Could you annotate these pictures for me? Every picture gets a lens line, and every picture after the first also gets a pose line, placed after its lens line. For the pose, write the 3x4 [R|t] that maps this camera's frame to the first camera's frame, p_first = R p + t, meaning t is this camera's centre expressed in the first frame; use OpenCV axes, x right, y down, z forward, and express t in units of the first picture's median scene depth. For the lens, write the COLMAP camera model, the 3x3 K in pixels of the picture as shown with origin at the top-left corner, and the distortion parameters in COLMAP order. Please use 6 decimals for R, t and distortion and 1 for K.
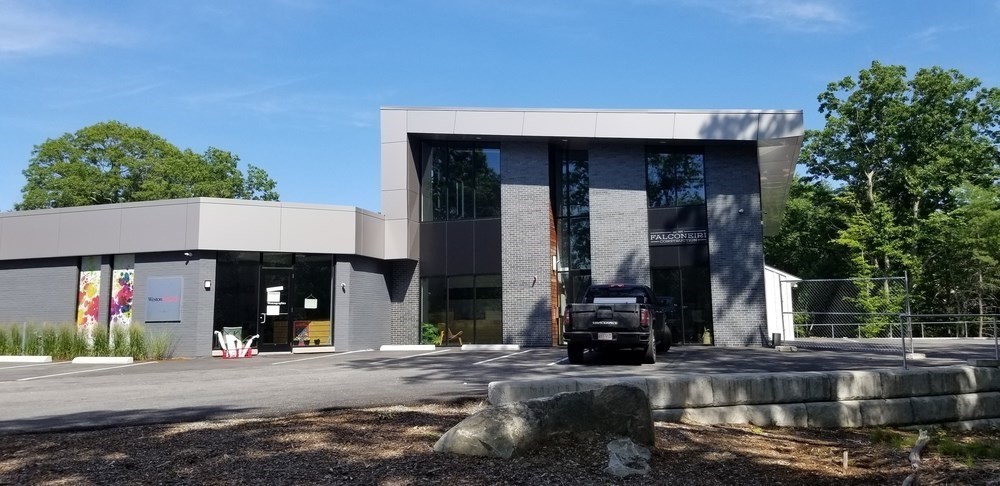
lens RADIAL K [[784.3, 0, 496.1], [0, 784.3, 210.2], [0, 0, 1]] dist [0.109714, -0.206040]
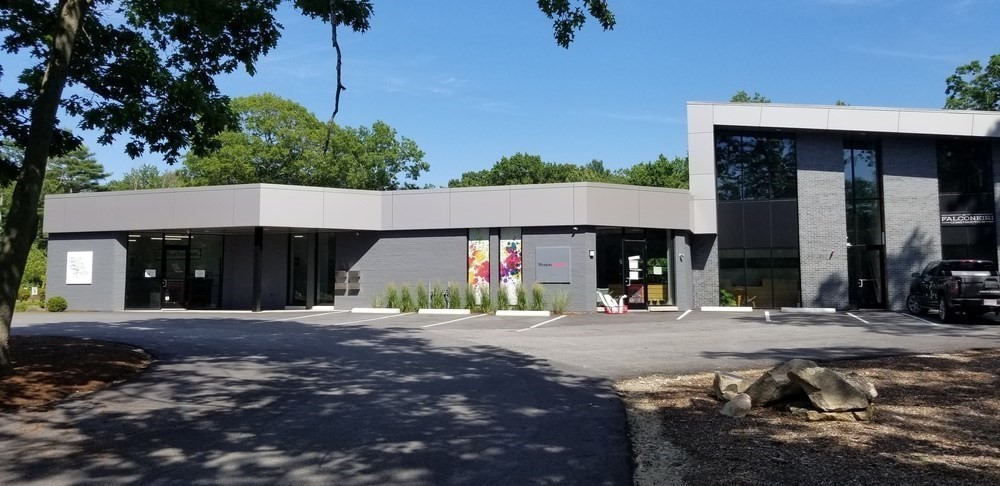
lens RADIAL K [[784.3, 0, 496.1], [0, 784.3, 210.2], [0, 0, 1]] dist [0.109714, -0.206040]
pose [[0.999874, 0.013249, -0.008697, -0.468787], [-0.012821, 0.998789, 0.047494, -0.026650], [0.009316, -0.047377, 0.998834, -0.192164]]
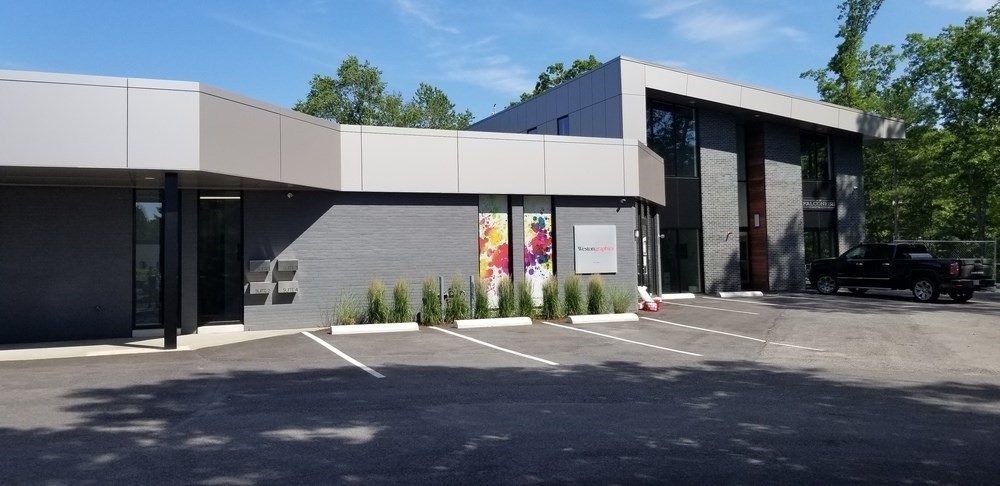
lens RADIAL K [[784.3, 0, 496.1], [0, 784.3, 210.2], [0, 0, 1]] dist [0.109714, -0.206040]
pose [[0.743154, 0.041773, 0.667815, -1.036888], [-0.089885, 0.995236, 0.037771, 0.042523], [-0.663056, -0.088096, 0.743368, 0.394912]]
